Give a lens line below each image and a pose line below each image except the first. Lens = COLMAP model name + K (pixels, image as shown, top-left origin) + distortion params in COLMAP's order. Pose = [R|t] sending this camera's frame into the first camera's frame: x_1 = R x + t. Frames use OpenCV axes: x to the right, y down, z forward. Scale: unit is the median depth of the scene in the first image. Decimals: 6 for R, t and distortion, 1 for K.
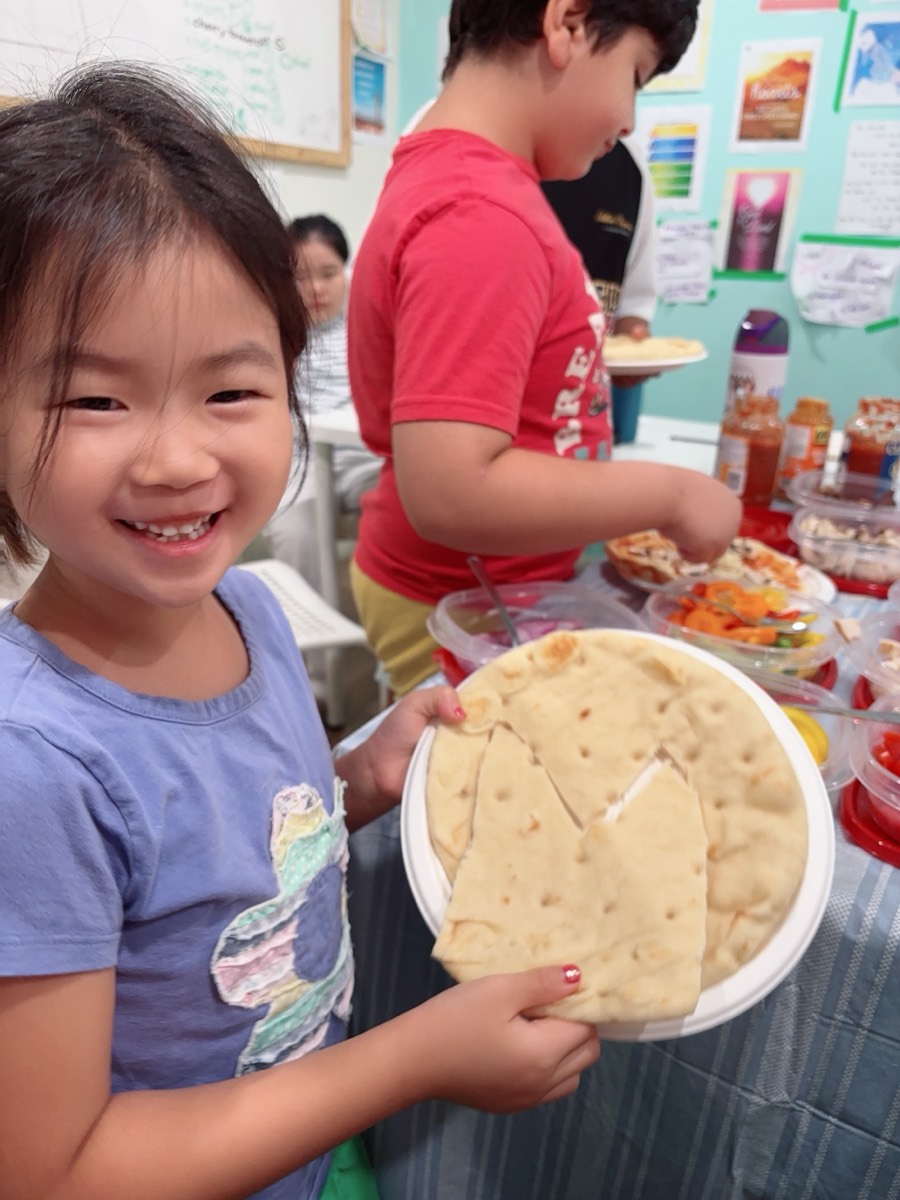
lens RADIAL K [[952.3, 0, 429.7], [0, 952.3, 613.4], [0, 0, 1]] dist [0.074692, -0.087703]
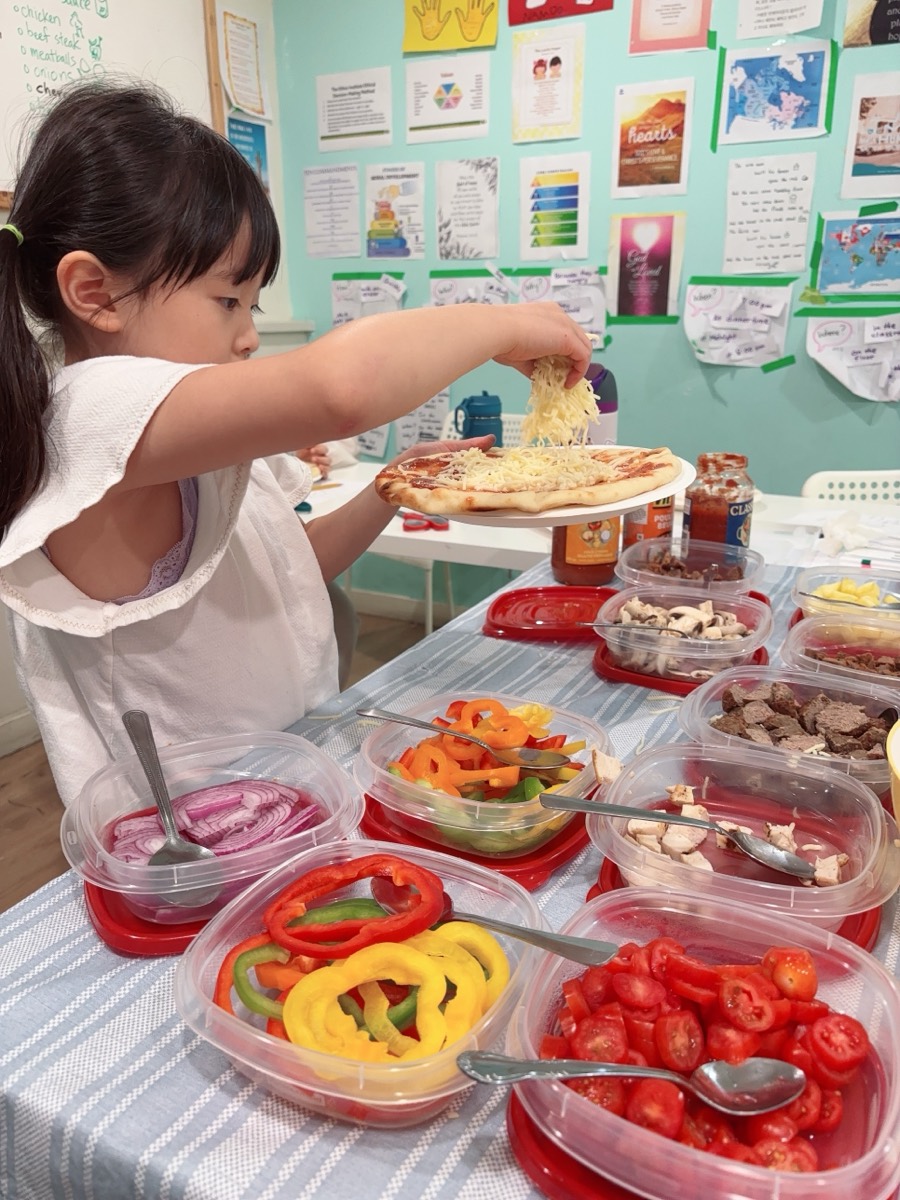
lens RADIAL K [[930.6, 0, 450.8], [0, 930.6, 596.7], [0, 0, 1]] dist [0.064926, -0.052617]
pose [[0.997881, -0.057958, 0.029567, 0.098039], [0.059595, 0.996543, -0.057879, -0.029694], [-0.026111, 0.059518, 0.997886, 0.079052]]
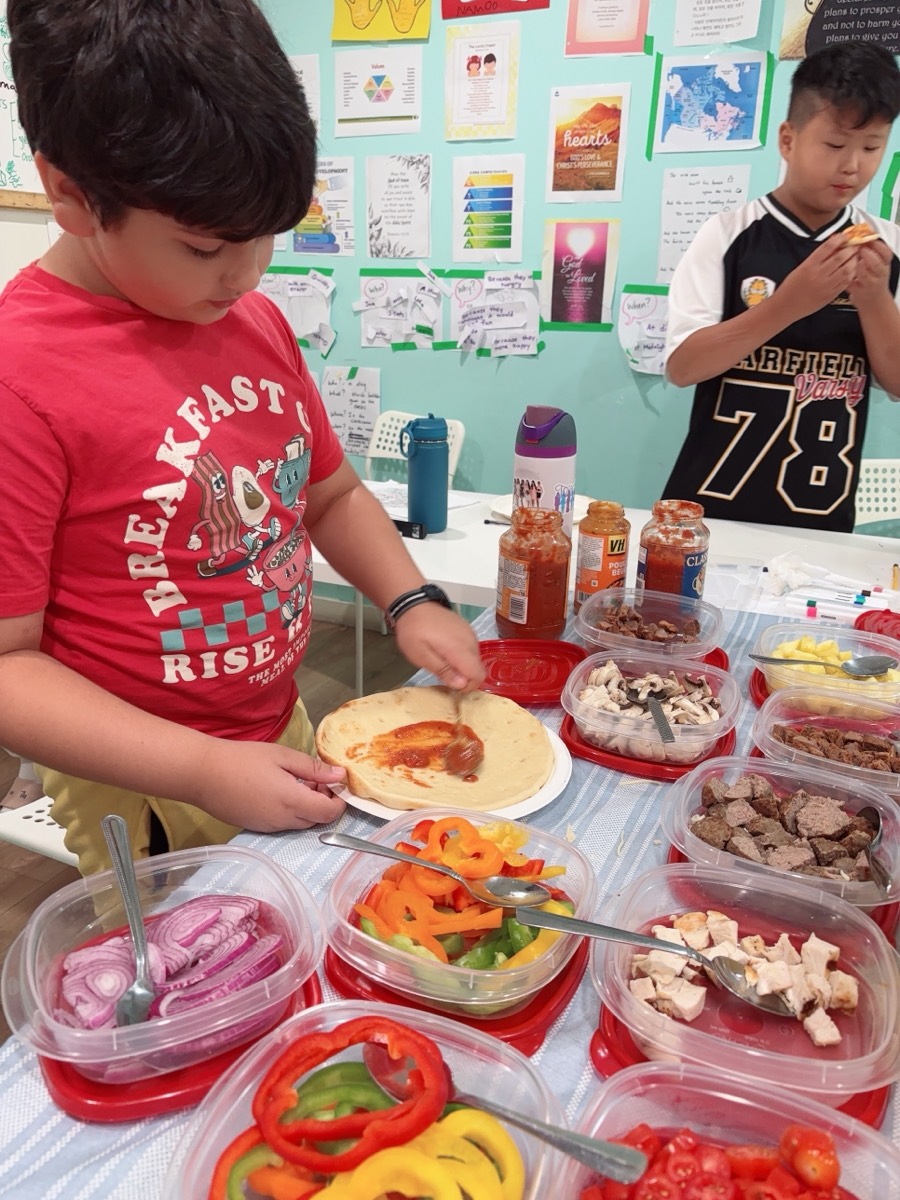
lens RADIAL K [[930.6, 0, 430.6], [0, 930.6, 594.6], [0, 0, 1]] dist [0.064926, -0.052617]
pose [[0.993518, -0.059545, 0.096829, 0.082878], [0.062439, 0.997680, -0.027142, -0.069086], [-0.094988, 0.033012, 0.994931, 0.091911]]
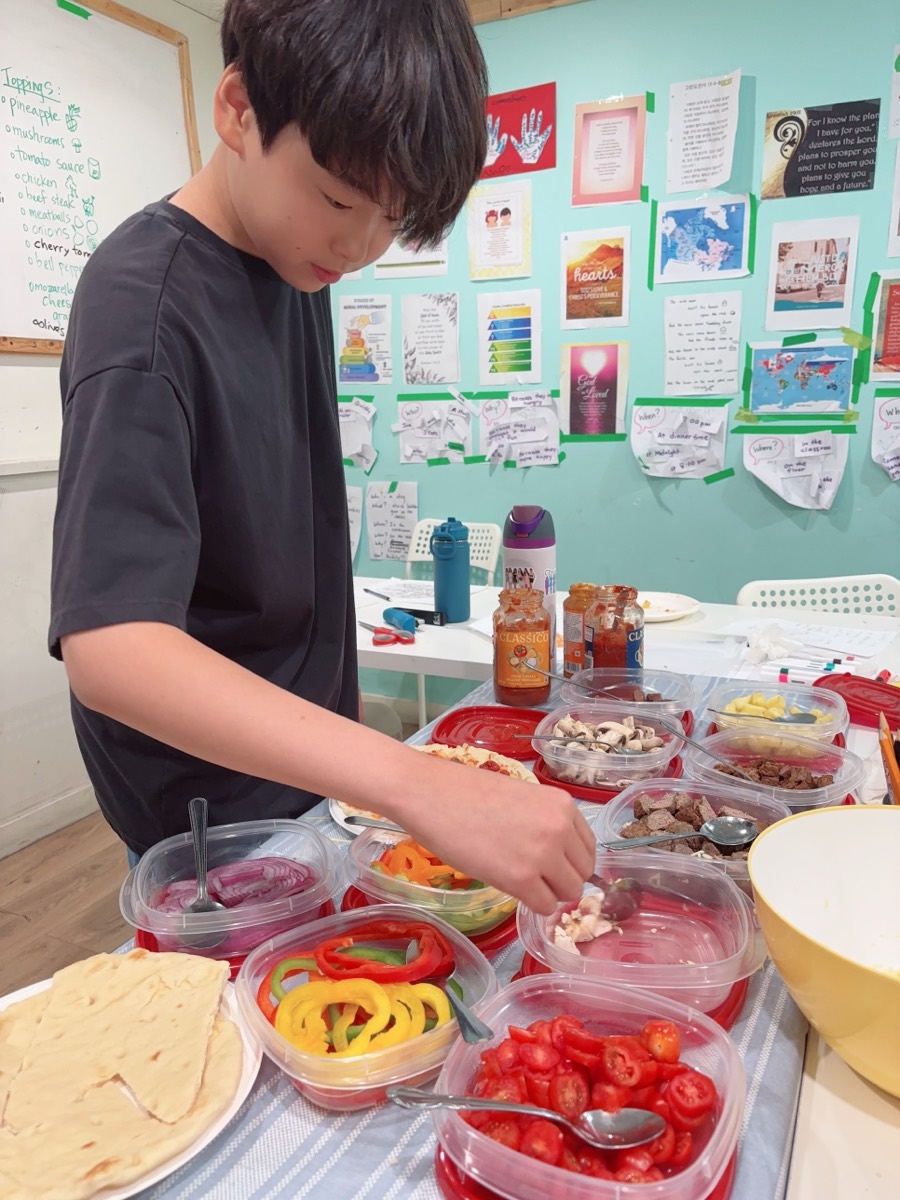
lens RADIAL K [[930.6, 0, 437.4], [0, 930.6, 604.1], [0, 0, 1]] dist [0.064926, -0.052617]
pose [[0.996163, -0.077143, 0.041330, 0.109354], [0.082256, 0.986567, -0.141138, -0.041613], [-0.029886, 0.143996, 0.989127, 0.019133]]
